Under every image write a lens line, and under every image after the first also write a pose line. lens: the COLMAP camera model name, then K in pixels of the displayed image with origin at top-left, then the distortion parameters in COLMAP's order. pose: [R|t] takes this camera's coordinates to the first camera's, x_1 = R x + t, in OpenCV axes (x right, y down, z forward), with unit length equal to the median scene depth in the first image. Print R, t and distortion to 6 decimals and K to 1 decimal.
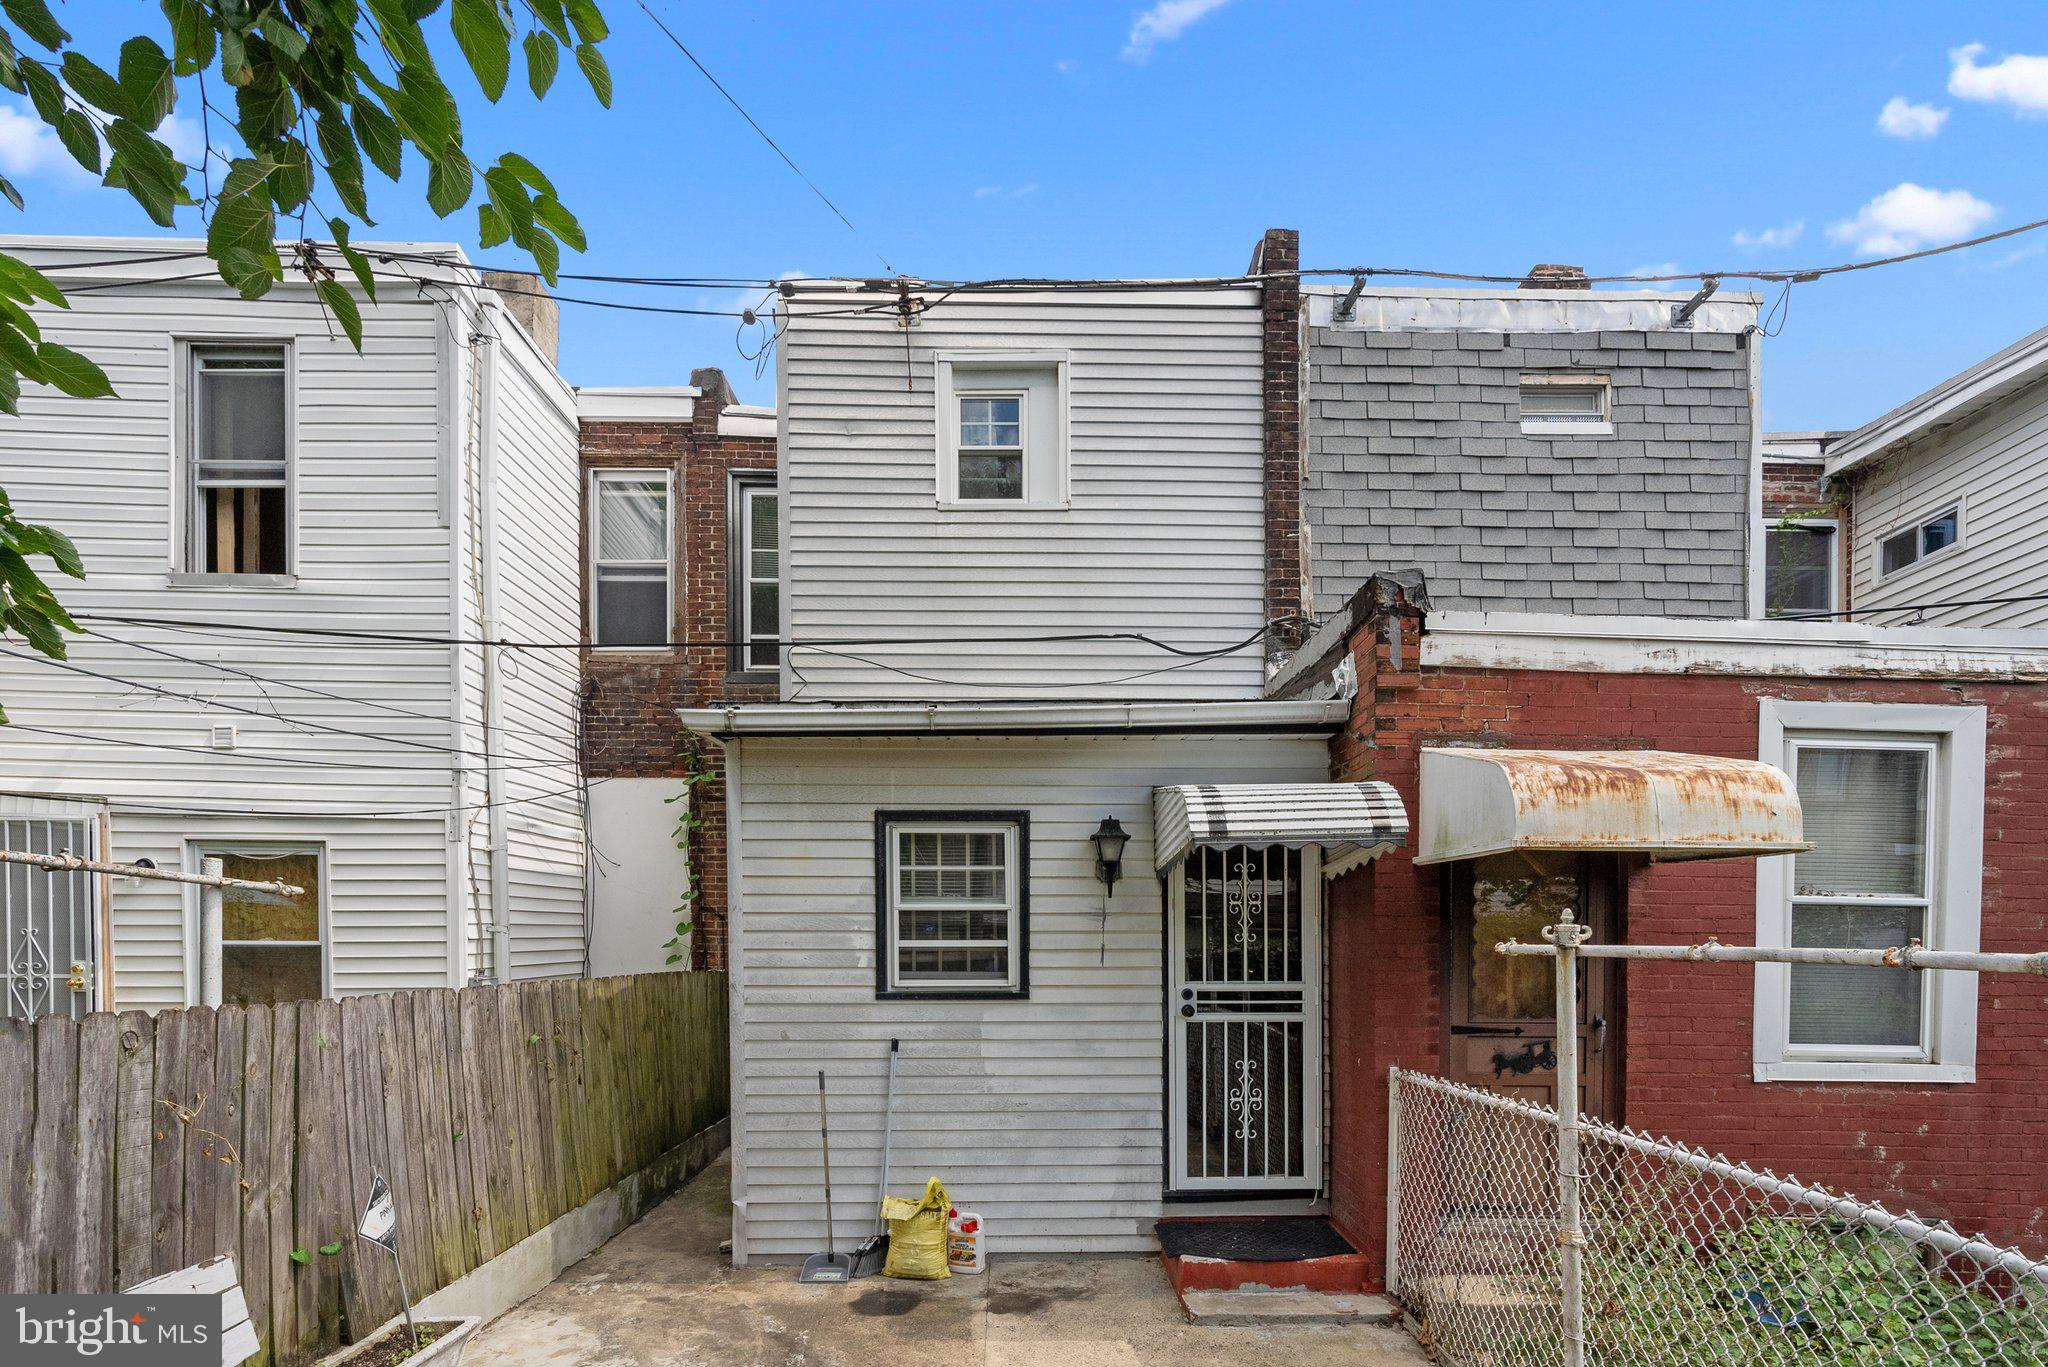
lens RADIAL K [[968.7, 0, 1031.3], [0, 968.7, 953.3], [0, 0, 1]] dist [-0.003043, -0.000218]
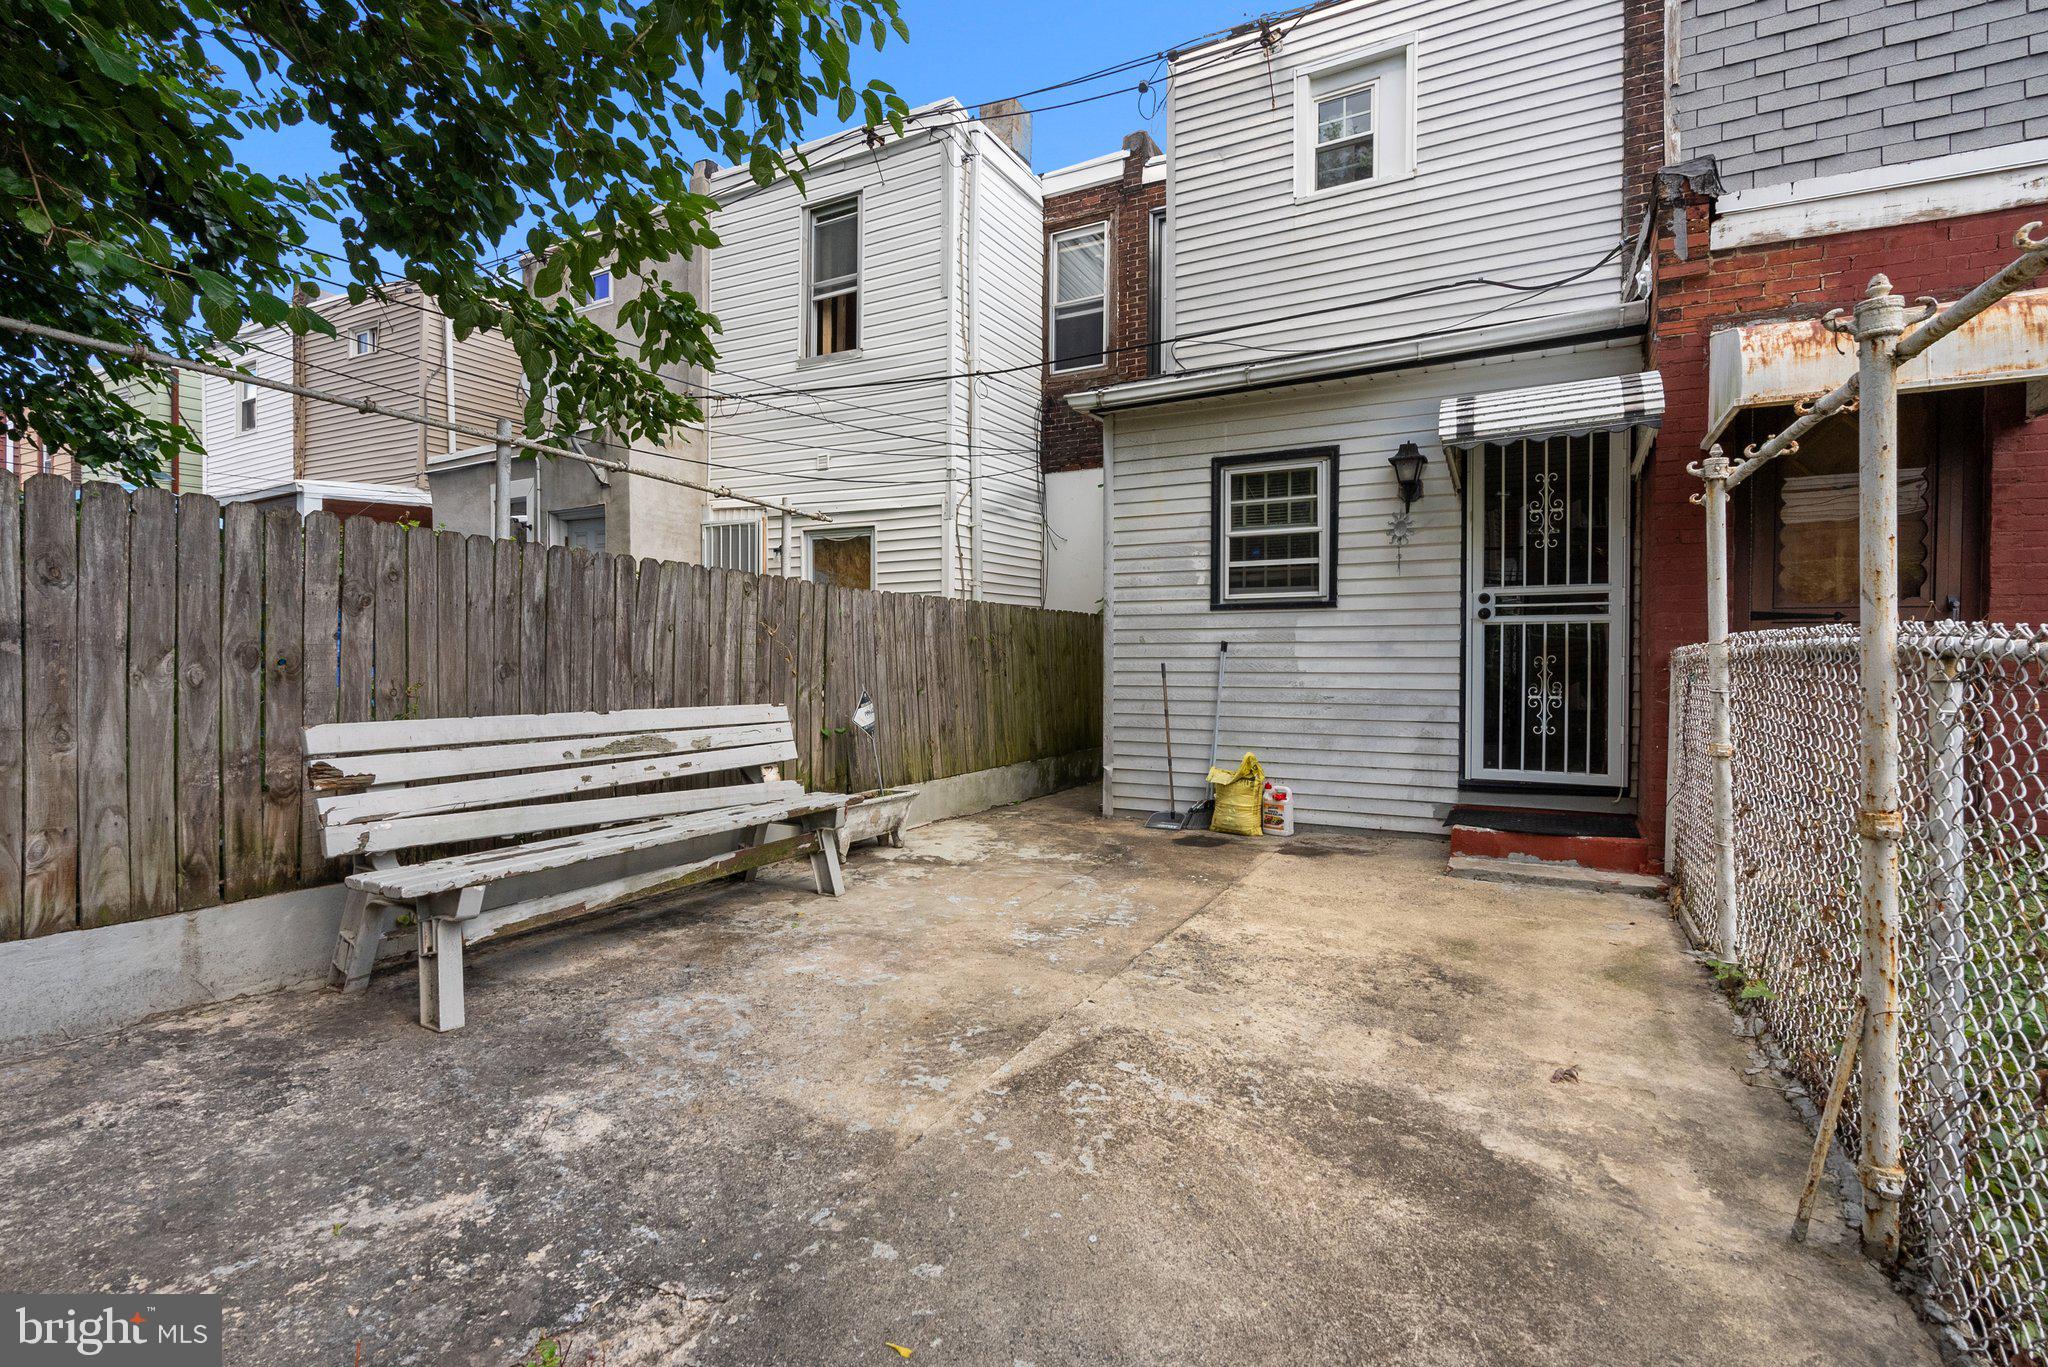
lens RADIAL K [[970.2, 0, 1024.0], [0, 970.2, 683.5], [0, 0, 1]] dist [-0.023293, 0.011456]
pose [[0.863305, 0.015596, -0.504442, 0.261046], [-0.014851, 0.999875, 0.005498, 0.138011], [0.504464, 0.002745, 0.863428, -0.192176]]
